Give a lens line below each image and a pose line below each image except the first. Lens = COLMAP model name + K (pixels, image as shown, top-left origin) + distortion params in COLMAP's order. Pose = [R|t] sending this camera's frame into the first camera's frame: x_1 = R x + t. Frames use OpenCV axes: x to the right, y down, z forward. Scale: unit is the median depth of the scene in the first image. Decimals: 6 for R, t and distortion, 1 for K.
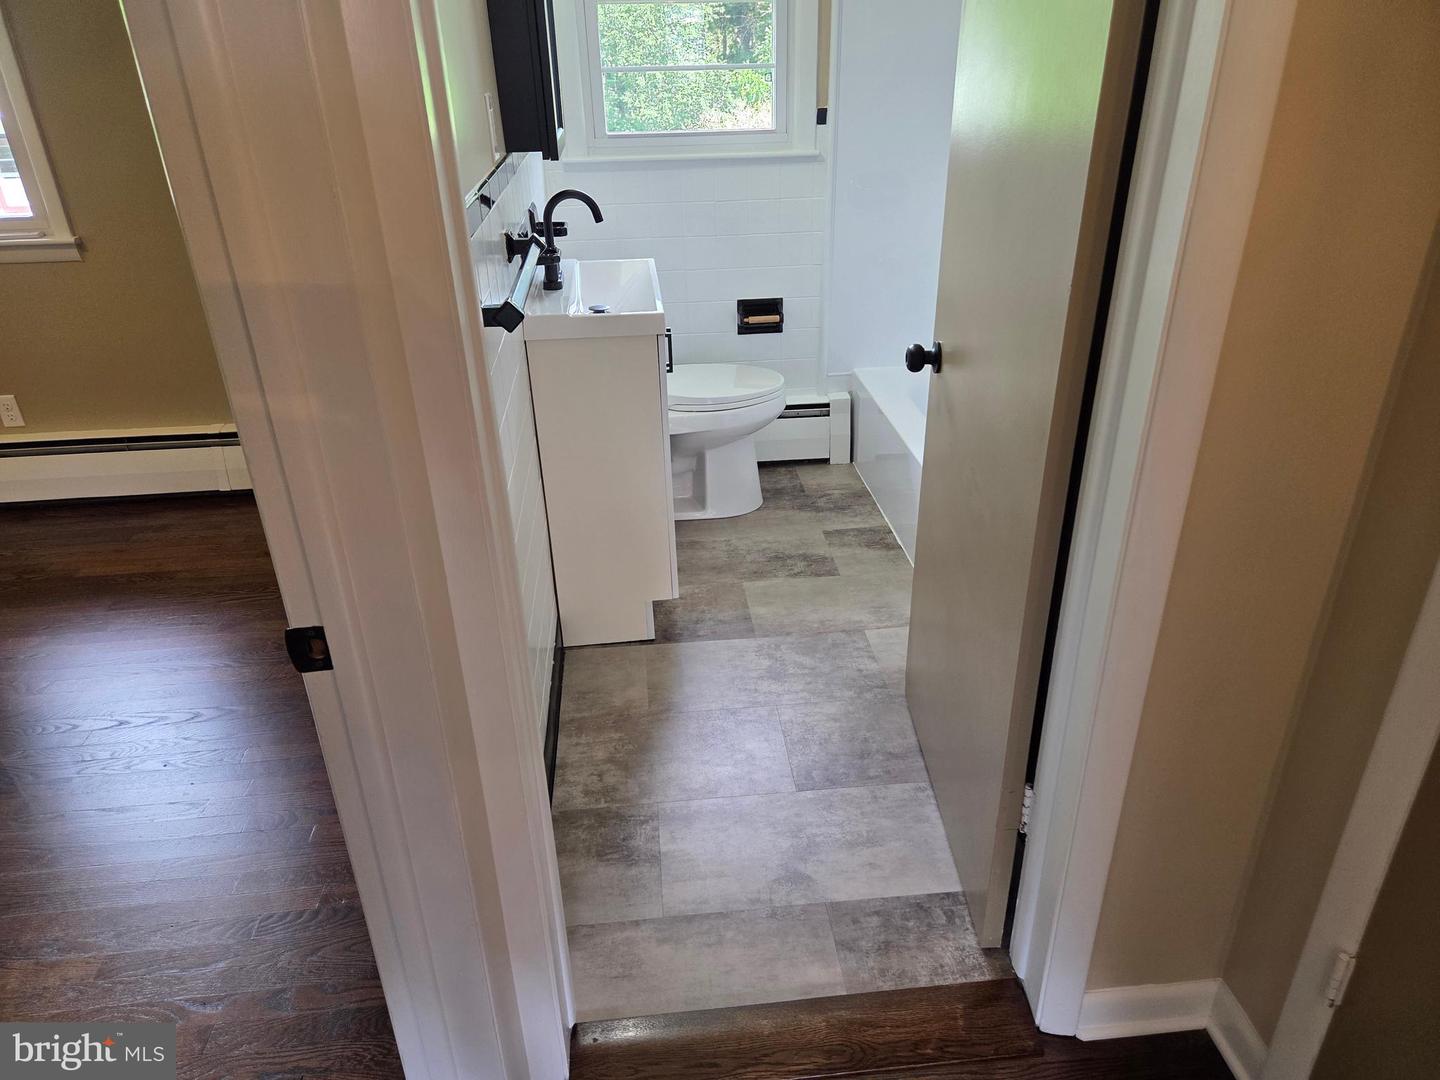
lens RADIAL K [[961.4, 0, 724.9], [0, 961.4, 541.9], [0, 0, 1]] dist [0.095549, -0.087952]
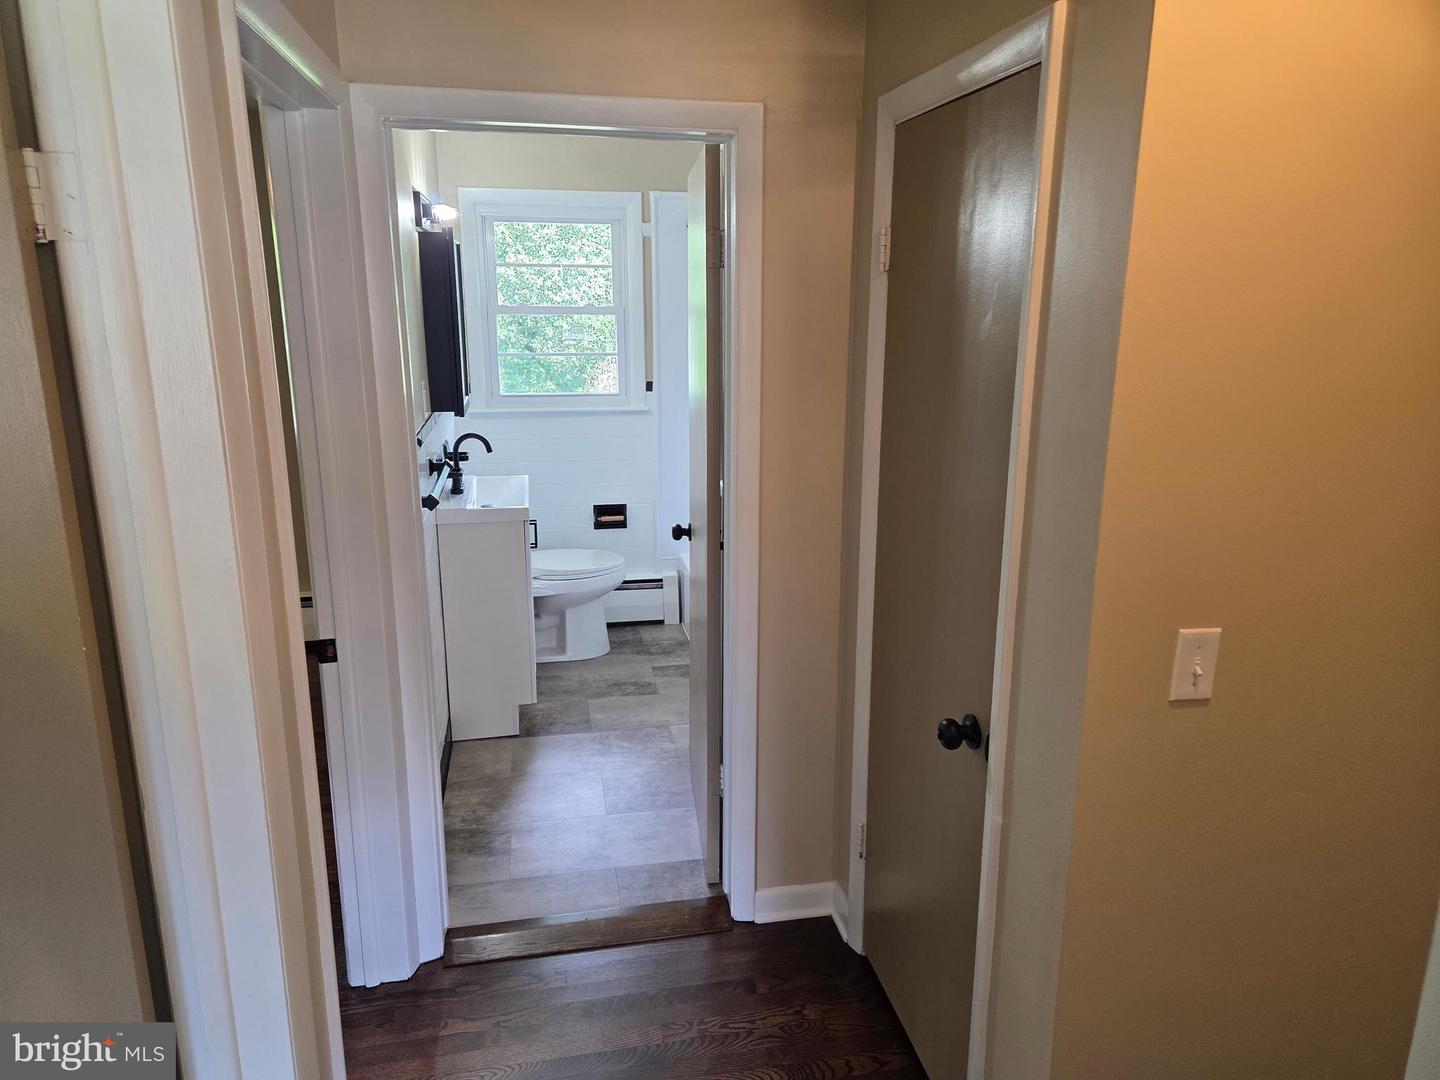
lens RADIAL K [[982.8, 0, 722.7], [0, 982.8, 526.5], [0, 0, 1]] dist [0.063716, -0.001198]
pose [[0.995924, 0.002631, 0.090157, 0.090553], [0.018820, 0.971509, -0.236253, 0.150474], [-0.088210, 0.236986, 0.967500, -0.482599]]
